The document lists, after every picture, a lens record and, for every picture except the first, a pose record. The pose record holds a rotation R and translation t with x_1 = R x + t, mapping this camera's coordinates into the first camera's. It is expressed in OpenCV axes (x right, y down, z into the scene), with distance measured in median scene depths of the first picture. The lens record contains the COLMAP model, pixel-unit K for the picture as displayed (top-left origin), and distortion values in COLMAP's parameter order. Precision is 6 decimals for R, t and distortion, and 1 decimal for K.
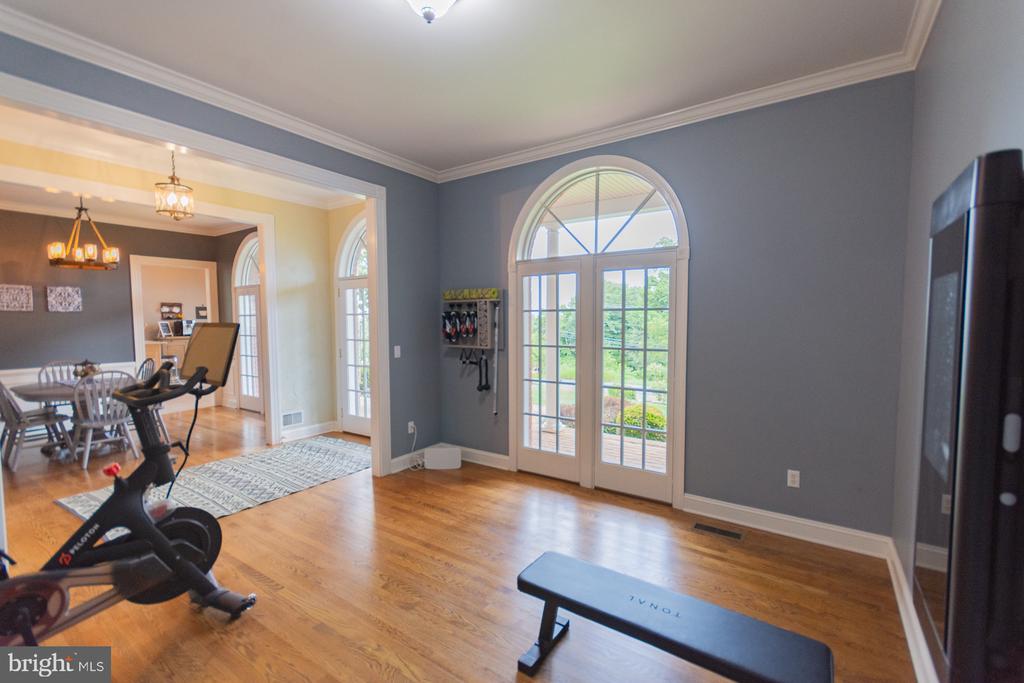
lens RADIAL K [[463.9, 0, 510.7], [0, 463.9, 352.5], [0, 0, 1]] dist [0.008436, -0.000074]
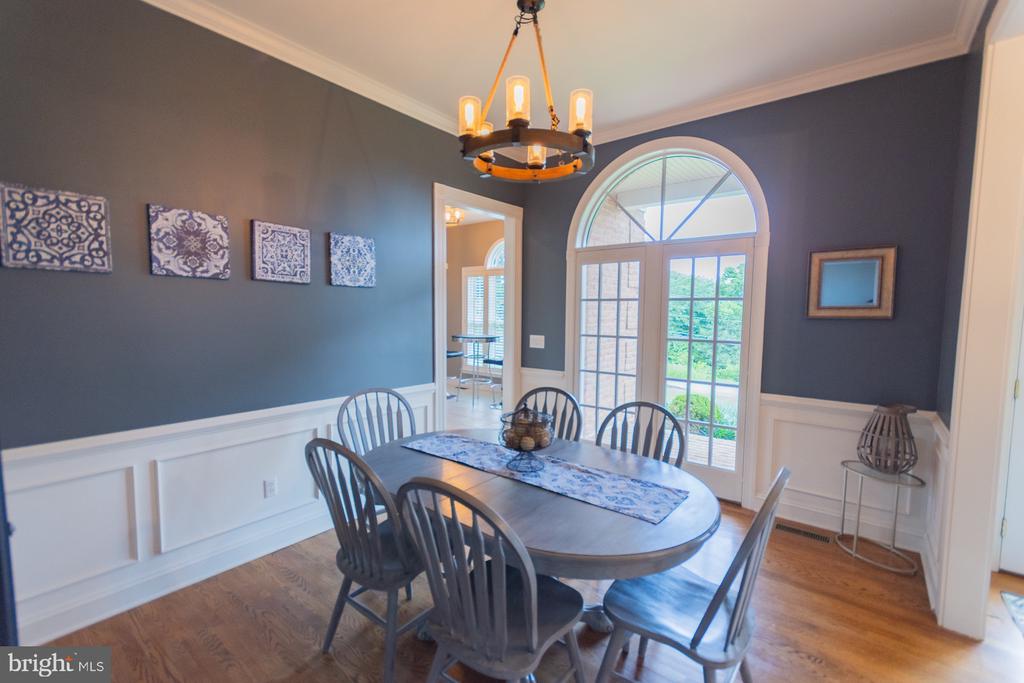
lens RADIAL K [[453.1, 0, 514.0], [0, 453.1, 345.0], [0, 0, 1]] dist [0.006952, -0.000276]
pose [[0.998475, 0.015459, -0.052997, -0.069418], [-0.014929, 0.999835, 0.010377, -0.002921], [0.053148, -0.009570, 0.998541, 0.048190]]
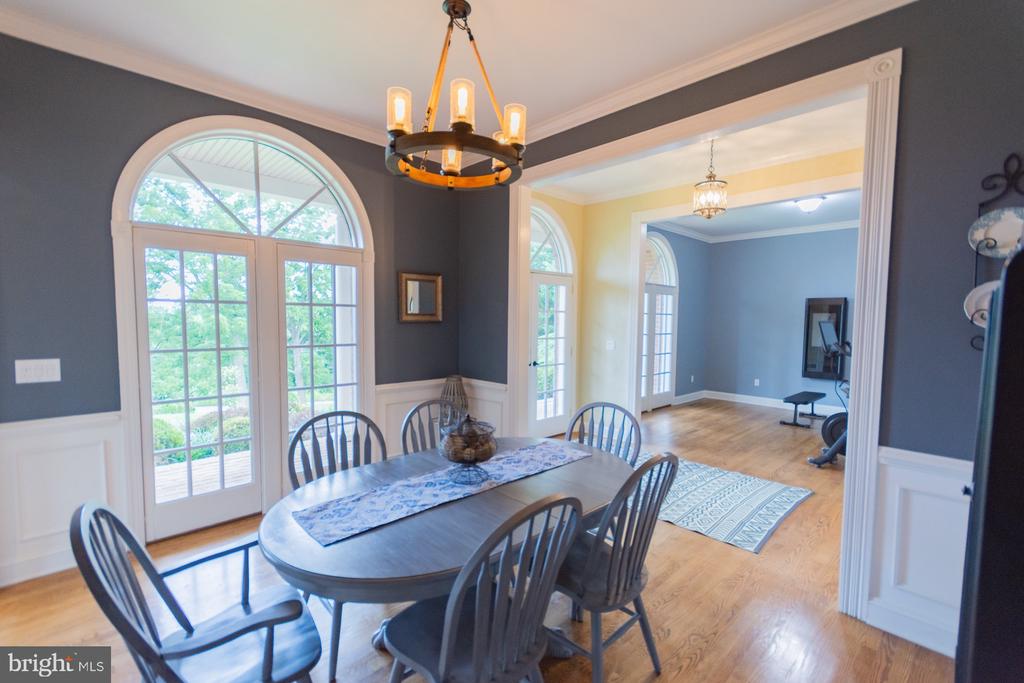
lens RADIAL K [[453.1, 0, 514.0], [0, 453.1, 345.0], [0, 0, 1]] dist [0.006952, -0.000276]
pose [[0.184664, -0.054368, 0.981297, -0.575481], [0.053656, 0.997537, 0.045171, -0.029732], [-0.981336, 0.044311, 0.187127, 0.419614]]
